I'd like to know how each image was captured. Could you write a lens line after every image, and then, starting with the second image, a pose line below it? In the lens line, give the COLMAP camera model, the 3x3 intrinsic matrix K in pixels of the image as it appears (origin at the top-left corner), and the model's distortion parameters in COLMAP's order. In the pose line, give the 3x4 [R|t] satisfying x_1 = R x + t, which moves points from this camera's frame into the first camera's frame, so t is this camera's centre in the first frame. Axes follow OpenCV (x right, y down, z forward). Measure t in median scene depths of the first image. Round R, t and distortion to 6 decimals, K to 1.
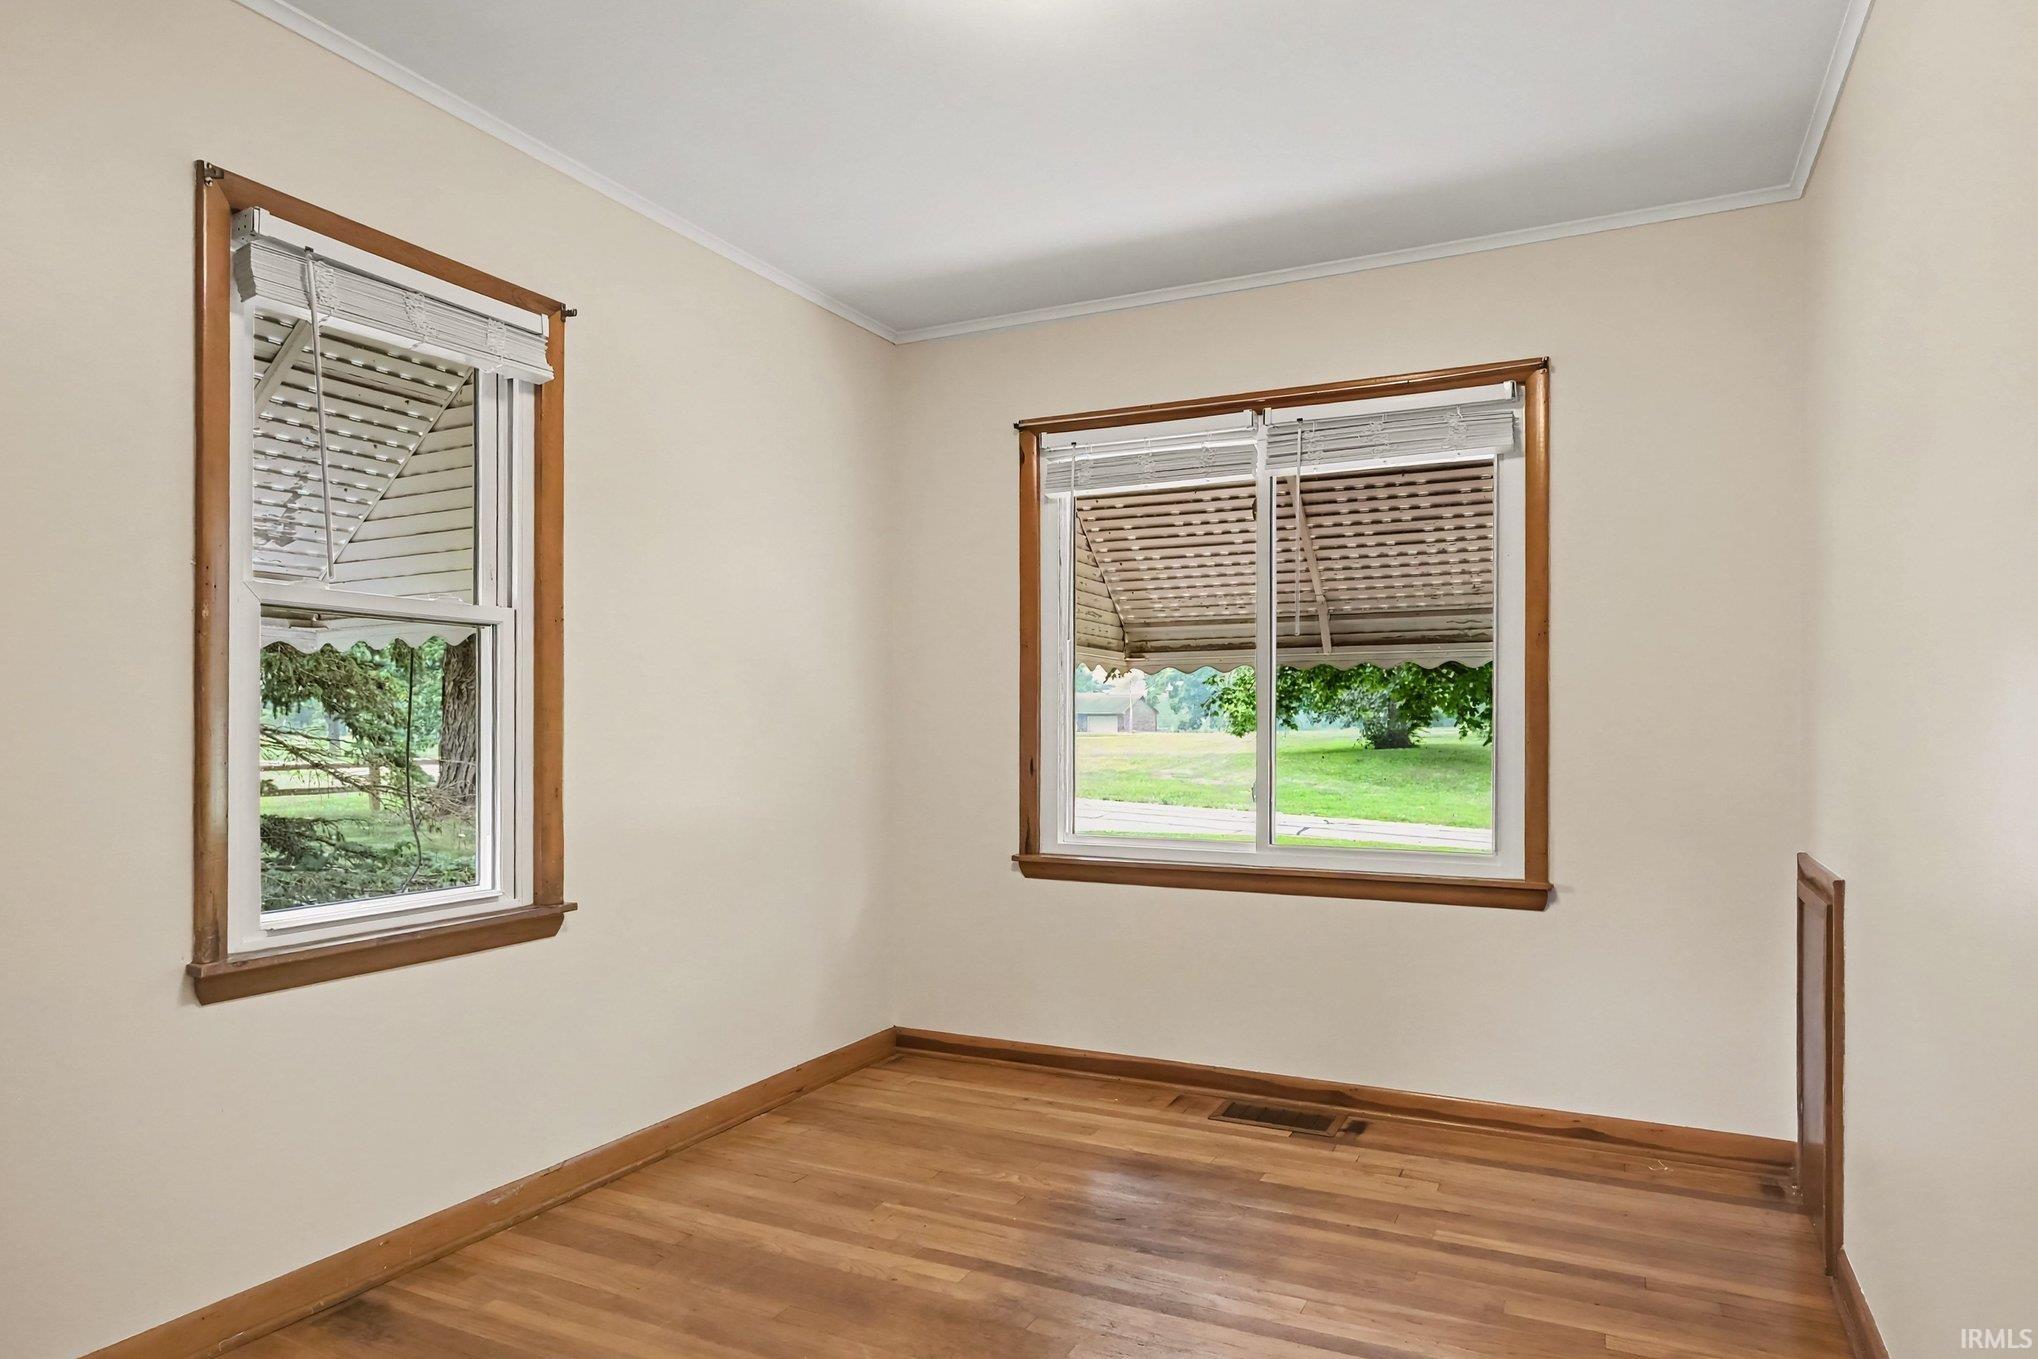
lens RADIAL K [[1208.2, 0, 1017.4], [0, 1208.2, 692.8], [0, 0, 1]] dist [-0.000915, -0.000044]
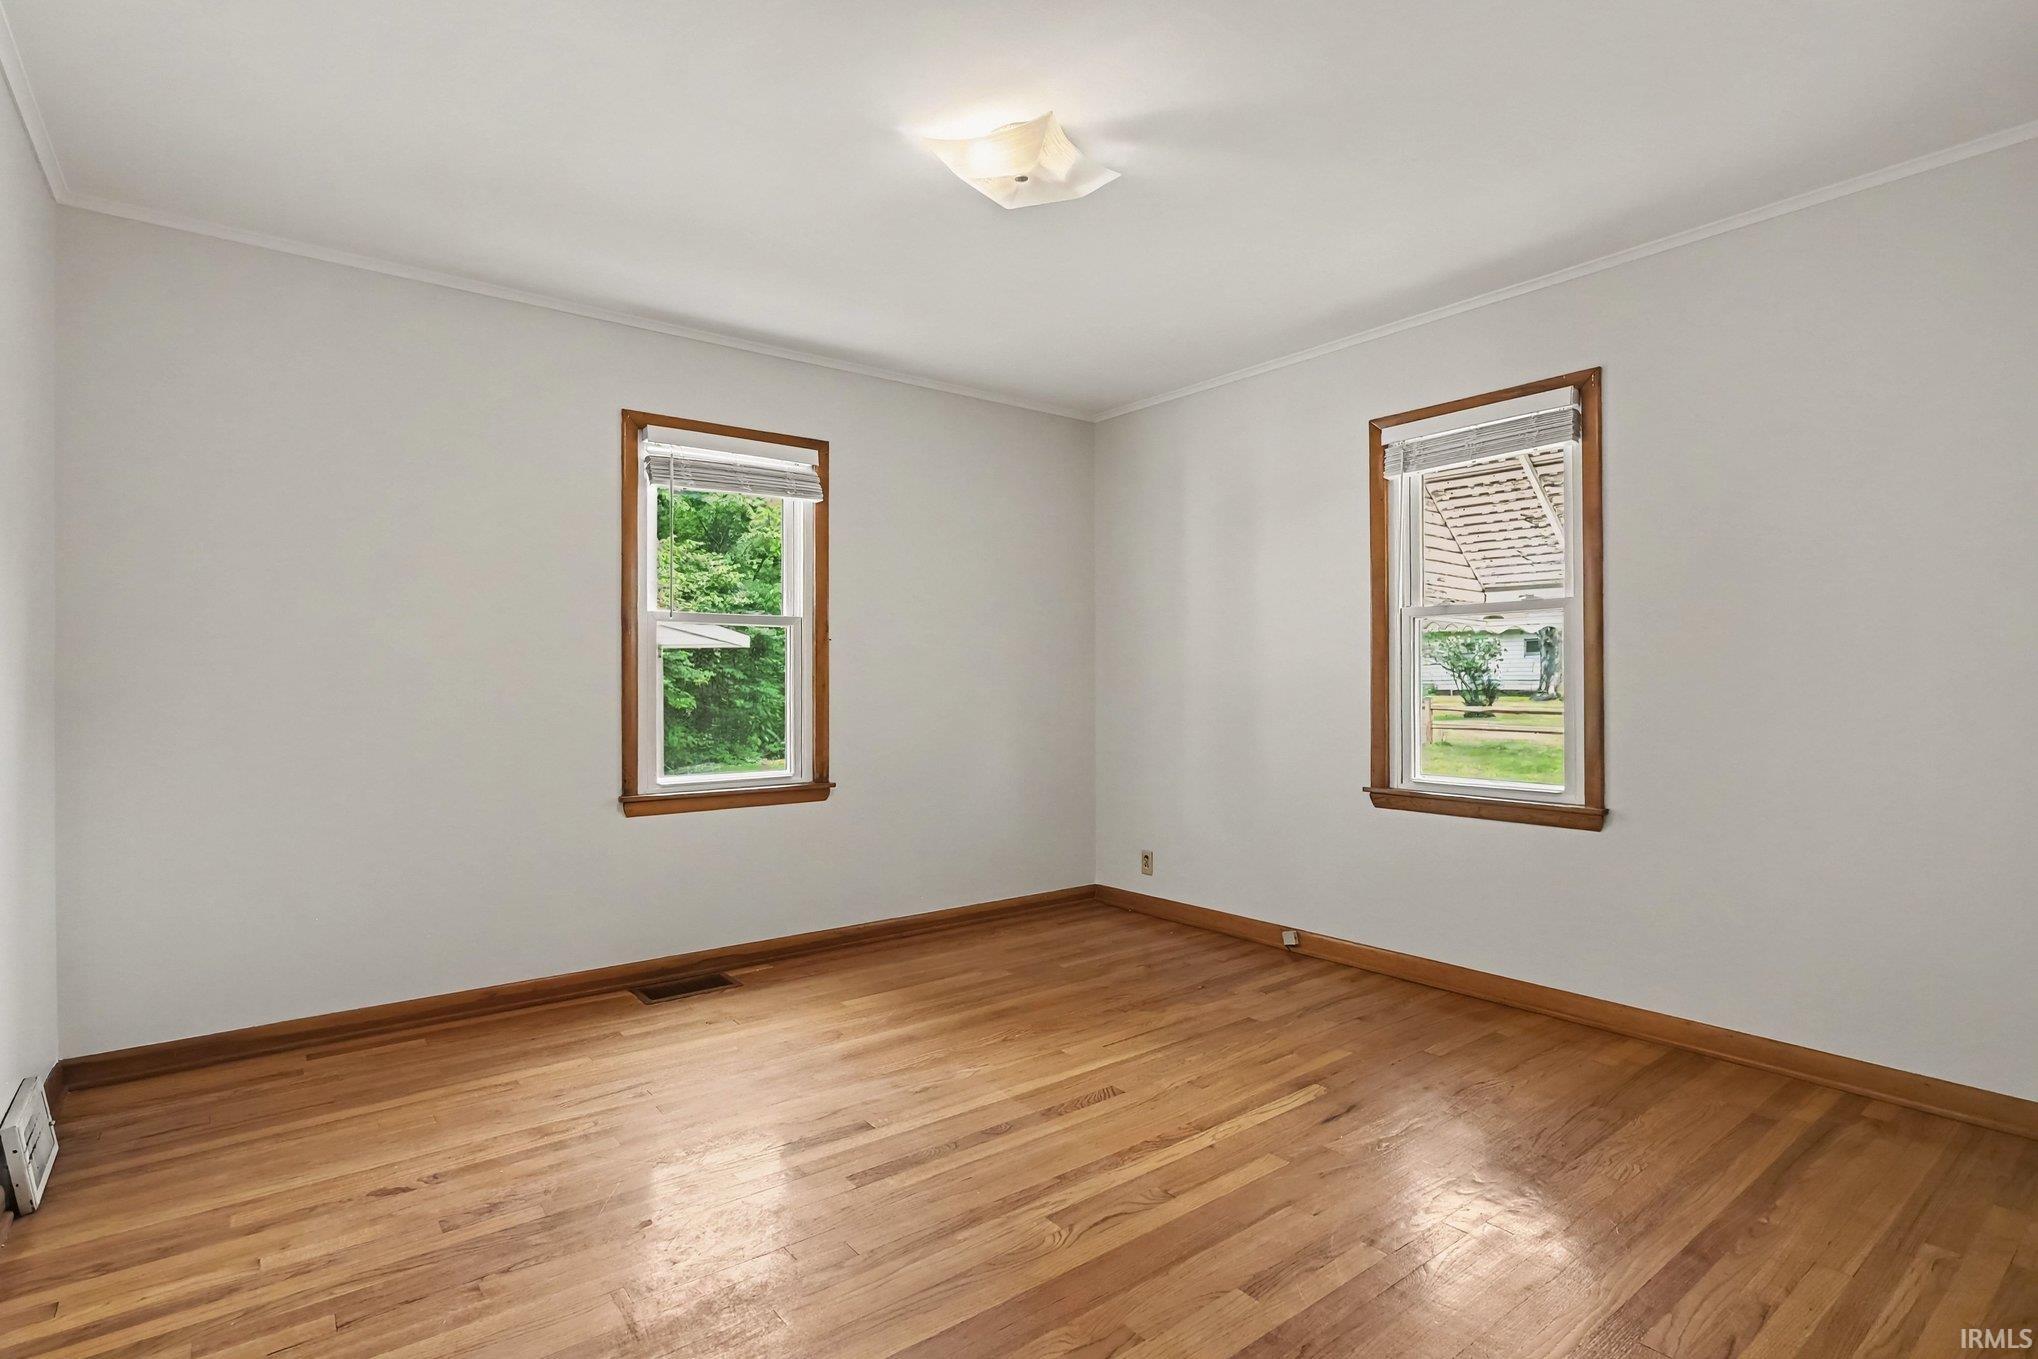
lens RADIAL K [[1013.5, 0, 1022.1], [0, 1013.5, 677.9], [0, 0, 1]] dist [0.001656, -0.000277]
pose [[0.907068, -0.007235, -0.420923, 0.339010], [0.017292, 0.999649, 0.020081, -0.001742], [0.420630, -0.025493, 0.906874, -0.149184]]
